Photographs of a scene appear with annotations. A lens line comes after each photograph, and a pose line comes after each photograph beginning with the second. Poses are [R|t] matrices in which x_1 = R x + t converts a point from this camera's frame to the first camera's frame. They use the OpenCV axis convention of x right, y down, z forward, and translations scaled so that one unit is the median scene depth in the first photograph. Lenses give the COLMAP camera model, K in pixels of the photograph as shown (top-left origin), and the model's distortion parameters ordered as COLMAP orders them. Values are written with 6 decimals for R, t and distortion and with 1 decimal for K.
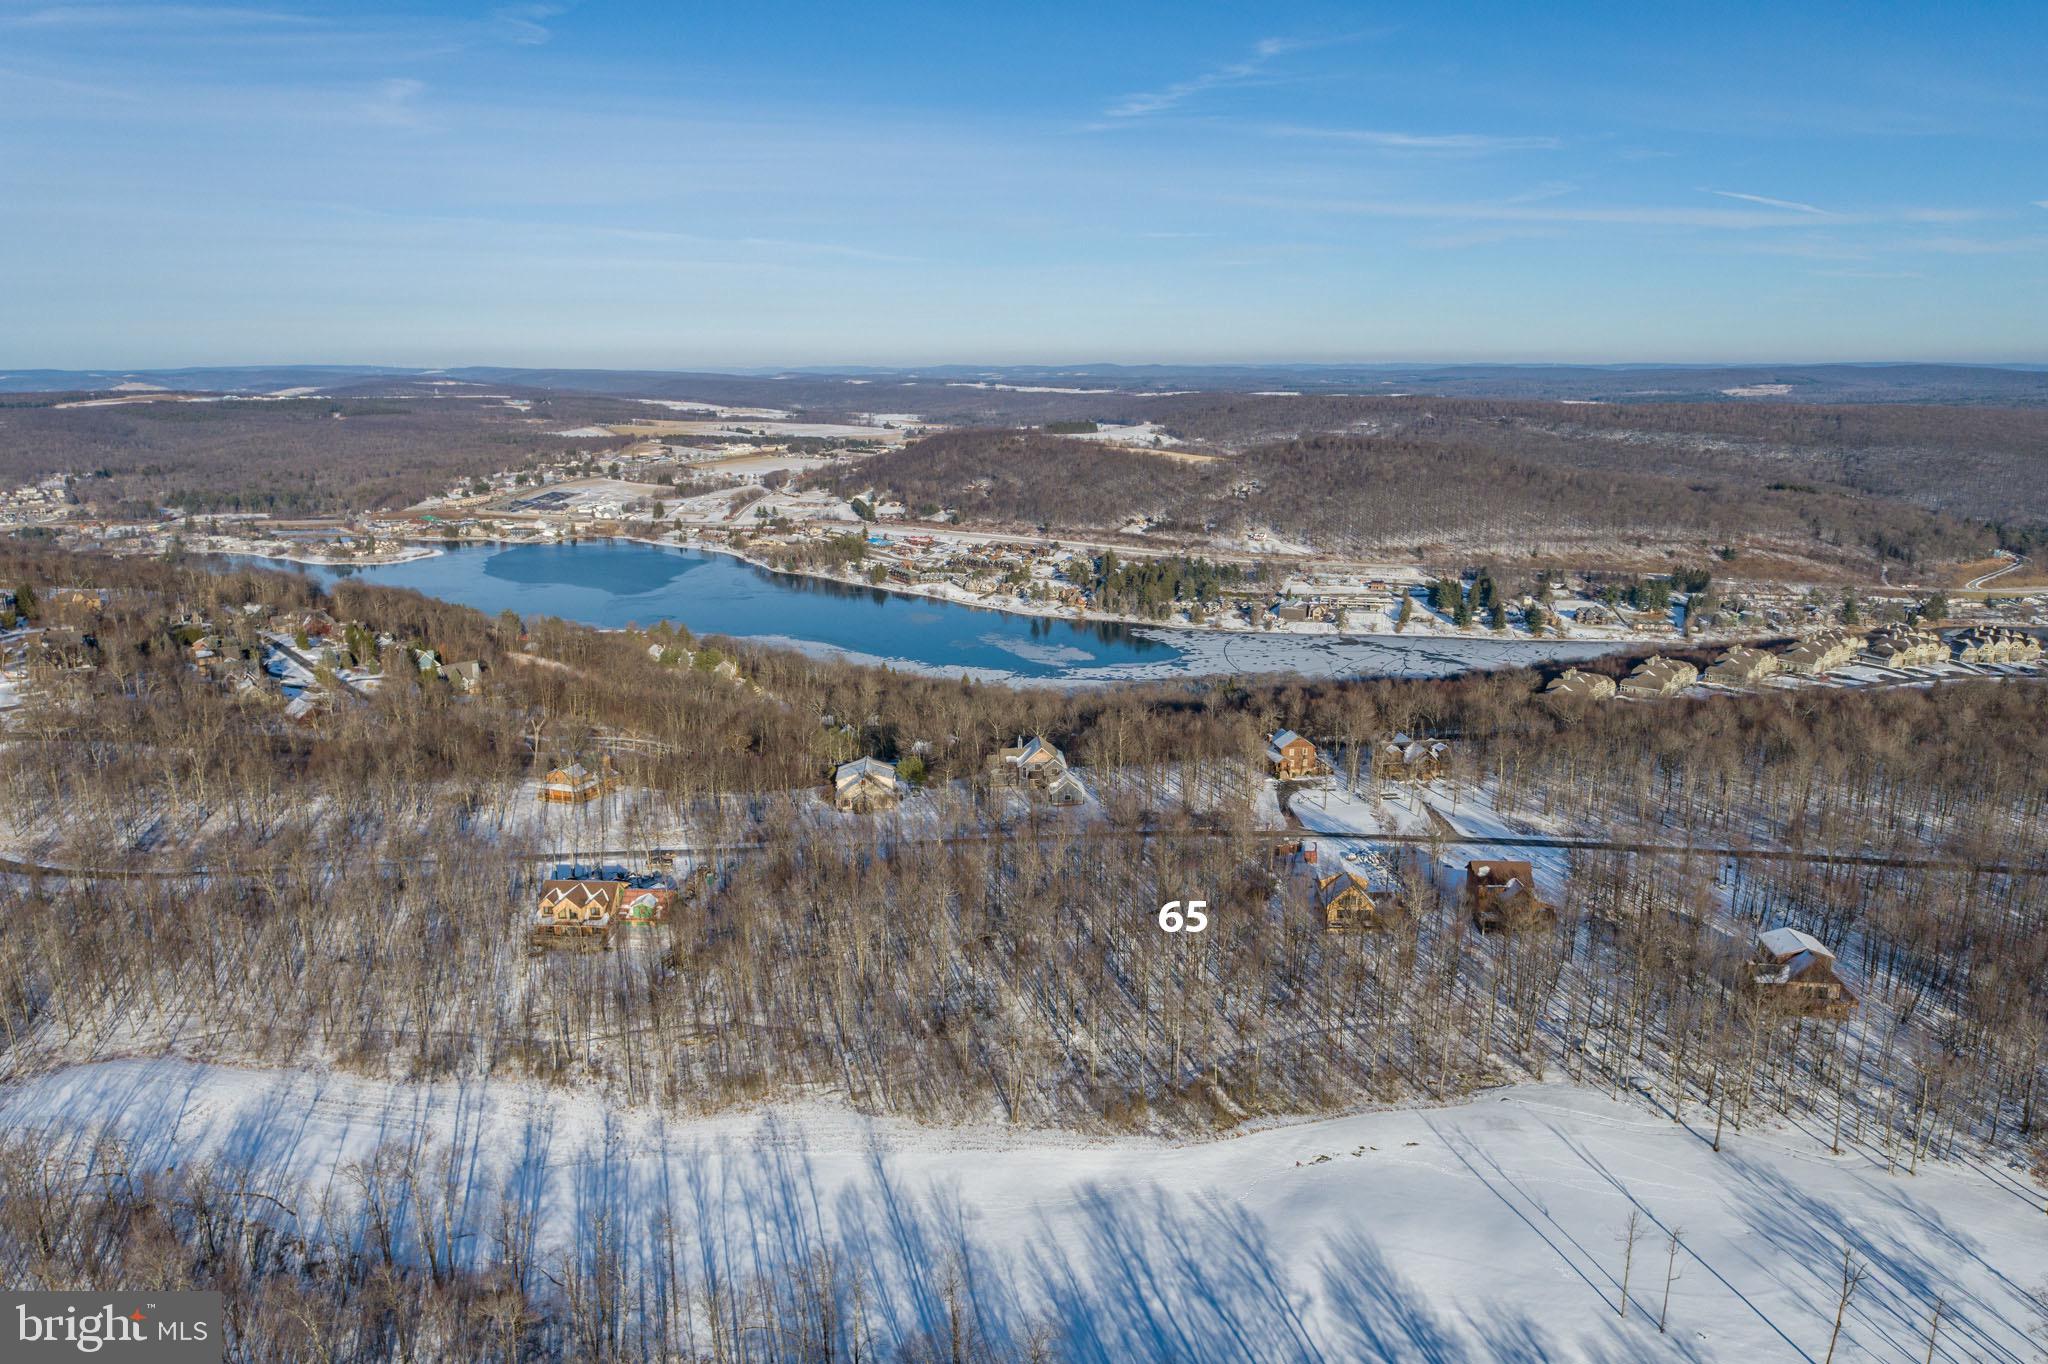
lens RADIAL K [[1378.5, 0, 1036.3], [0, 1378.5, 691.1], [0, 0, 1]] dist [-0.009633, 0.015541]
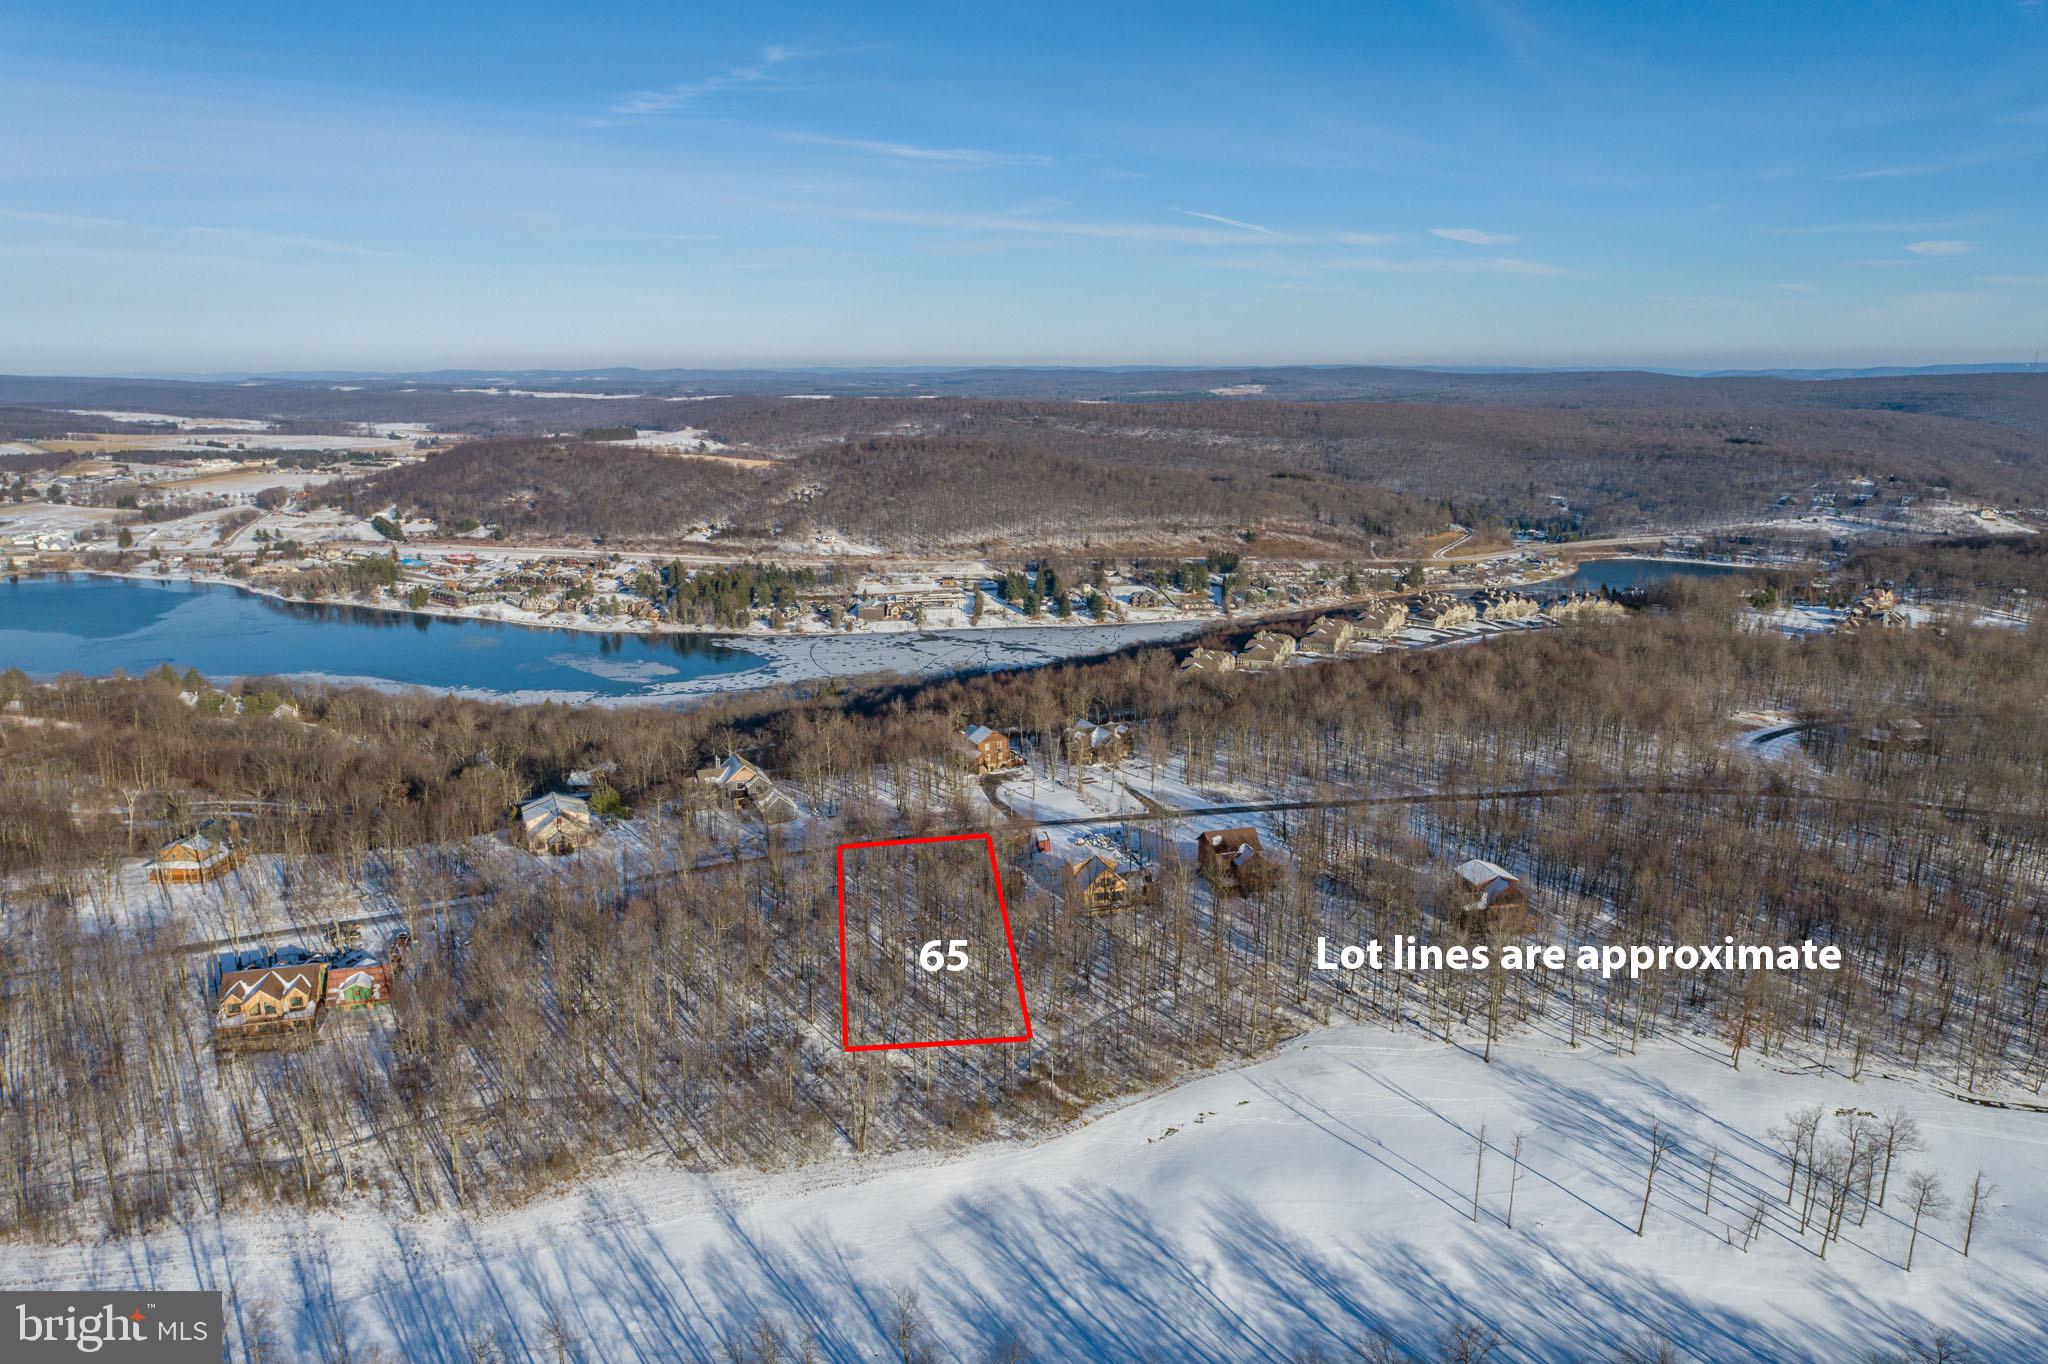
lens RADIAL K [[1378.5, 0, 1034.4], [0, 1378.5, 669.9], [0, 0, 1]] dist [-0.009633, 0.015541]
pose [[0.945243, -0.072097, 0.318306, -0.102395], [0.077557, 0.996978, -0.004496, -0.005341], [-0.317019, 0.028936, 0.947978, 0.020757]]
